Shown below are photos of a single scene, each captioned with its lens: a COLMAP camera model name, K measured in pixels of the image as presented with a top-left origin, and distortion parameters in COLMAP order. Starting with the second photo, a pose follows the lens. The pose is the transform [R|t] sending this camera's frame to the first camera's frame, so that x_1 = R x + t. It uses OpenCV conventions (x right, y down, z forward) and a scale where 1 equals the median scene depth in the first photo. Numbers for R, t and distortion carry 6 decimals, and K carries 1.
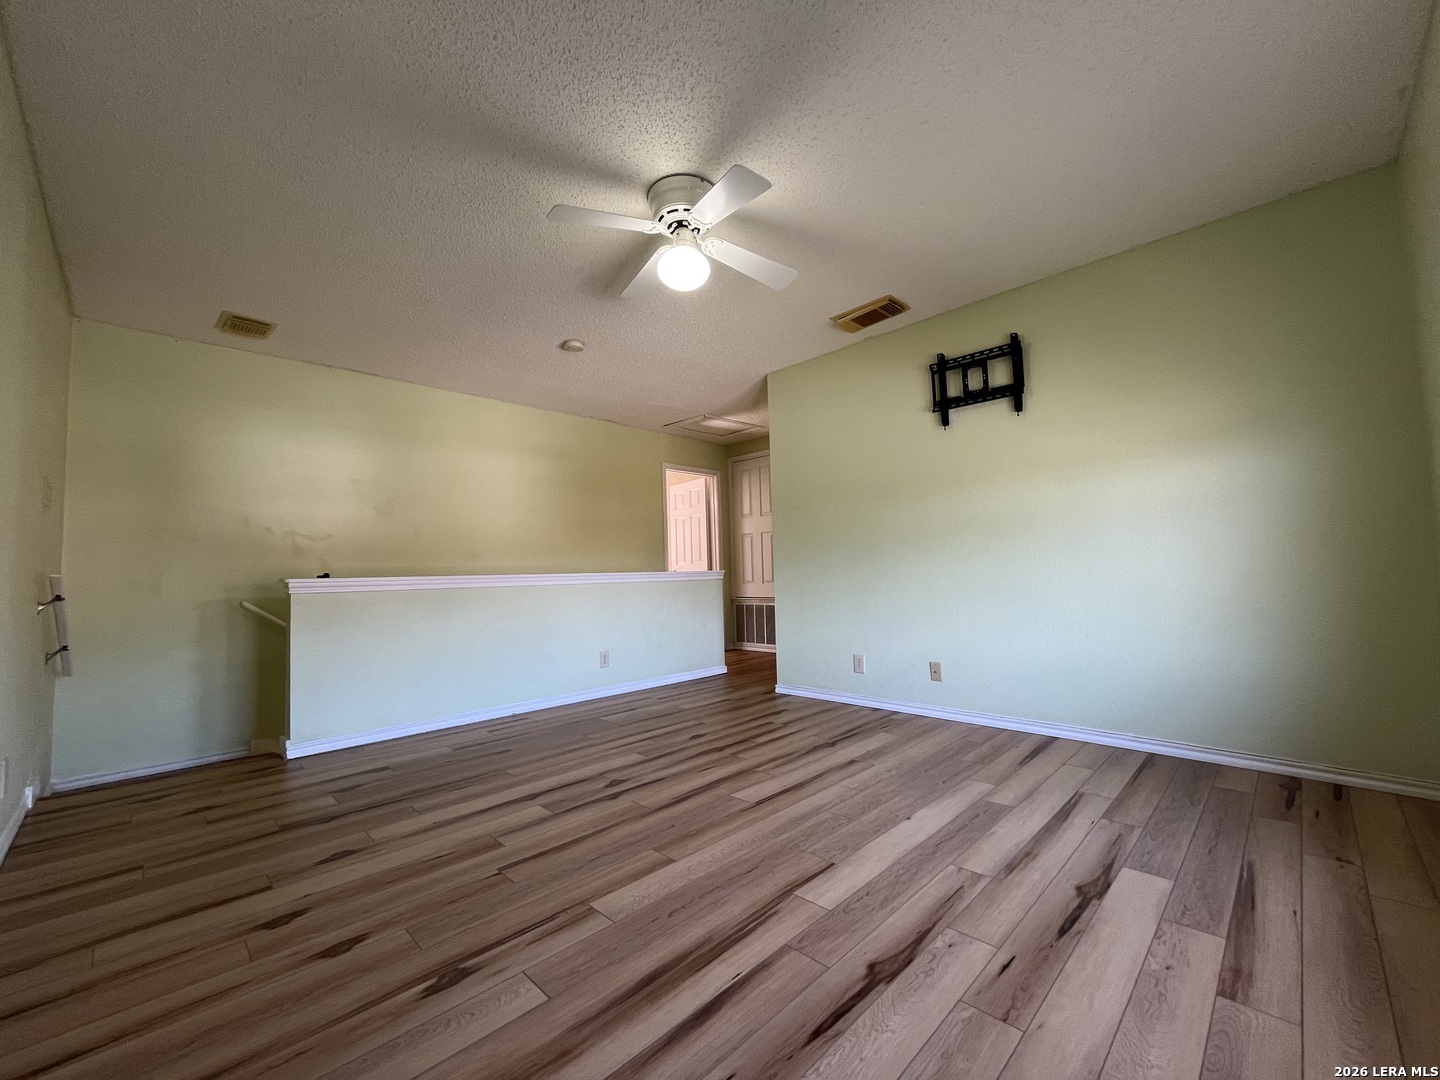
lens RADIAL K [[584.7, 0, 716.0], [0, 584.7, 539.2], [0, 0, 1]] dist [-0.003269, 0.000805]
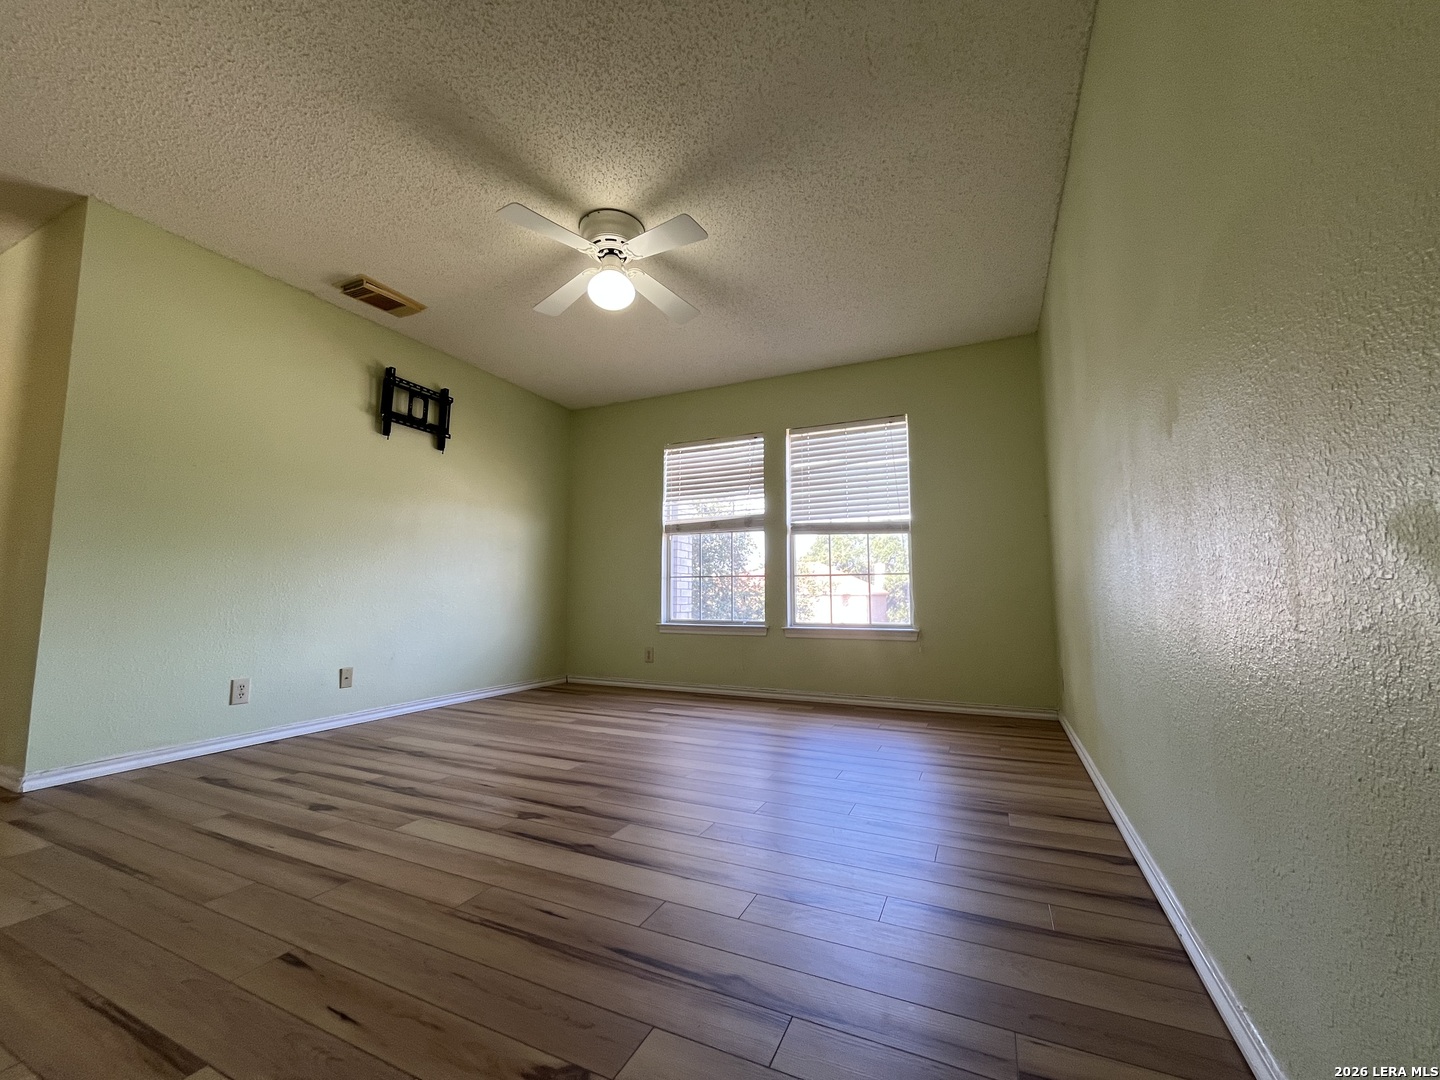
lens RADIAL K [[584.7, 0, 716.0], [0, 584.7, 539.2], [0, 0, 1]] dist [-0.003269, 0.000805]
pose [[-0.345344, 0.111768, 0.931797, -0.828499], [-0.049254, 0.989356, -0.136927, 0.112293], [-0.937183, -0.093181, -0.336163, 0.846832]]
